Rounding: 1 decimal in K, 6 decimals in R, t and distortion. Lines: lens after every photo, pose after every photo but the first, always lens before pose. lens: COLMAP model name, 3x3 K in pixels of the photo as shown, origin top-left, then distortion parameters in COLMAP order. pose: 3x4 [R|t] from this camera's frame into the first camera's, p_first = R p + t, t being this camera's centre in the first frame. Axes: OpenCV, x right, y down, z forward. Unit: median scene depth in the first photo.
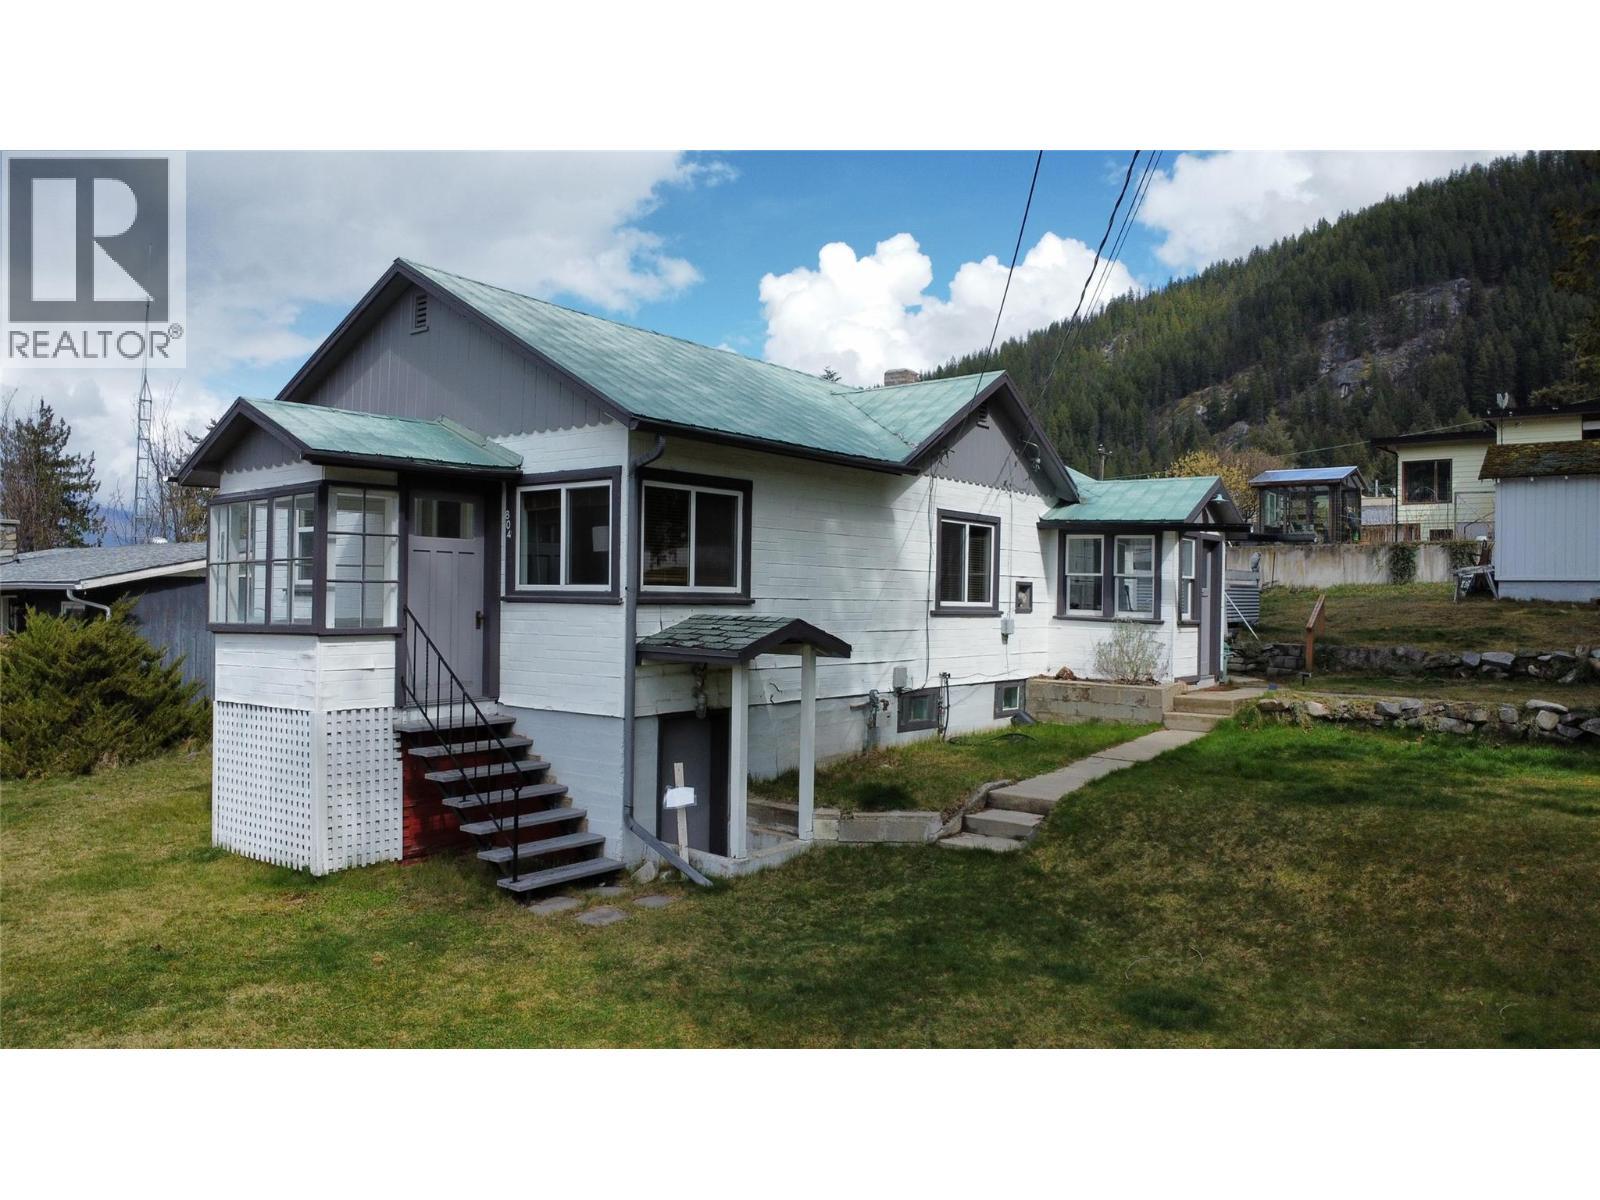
lens RADIAL K [[1145.5, 0, 799.6], [0, 1145.5, 621.9], [0, 0, 1]] dist [-0.099574, 0.039170]
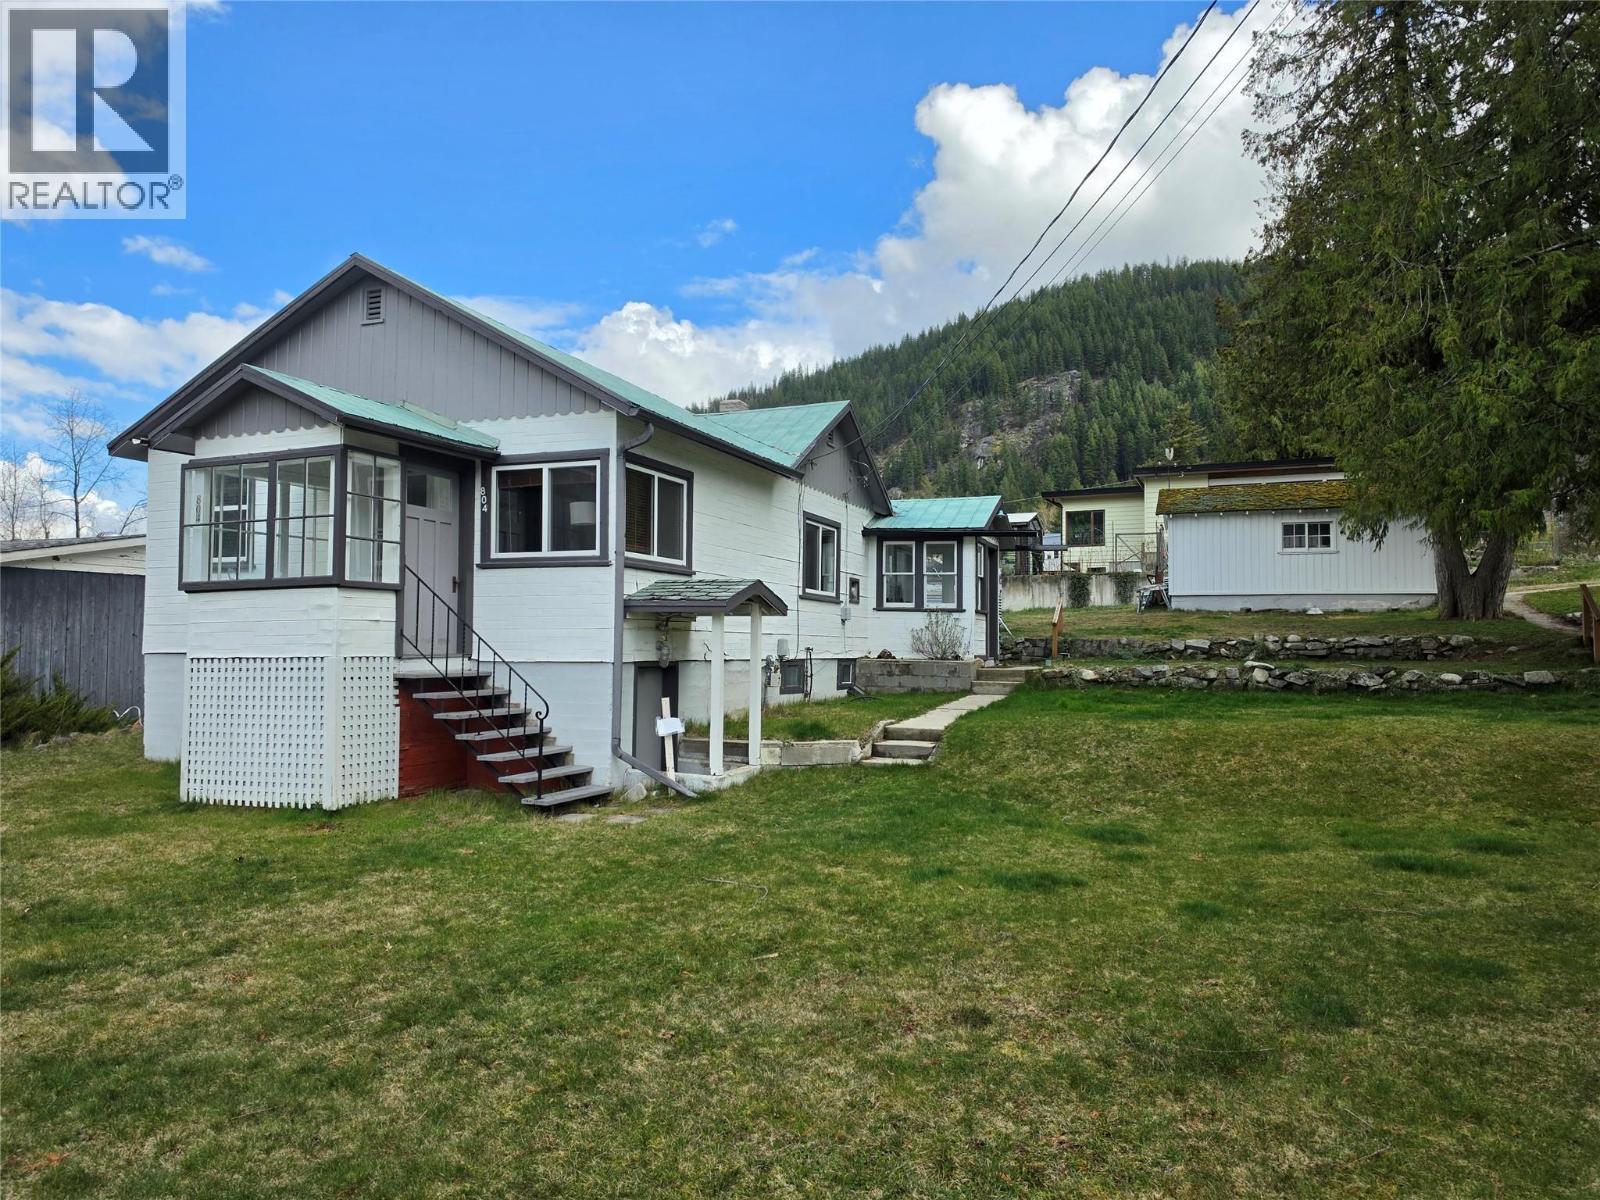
lens RADIAL K [[1061.7, 0, 800.9], [0, 1061.7, 639.2], [0, 0, 1]] dist [0.002366, -0.000864]
pose [[0.959372, -0.002906, 0.282130, -0.252159], [0.010159, 0.999654, -0.024250, 0.080933], [-0.281962, 0.026131, 0.959070, -0.092657]]
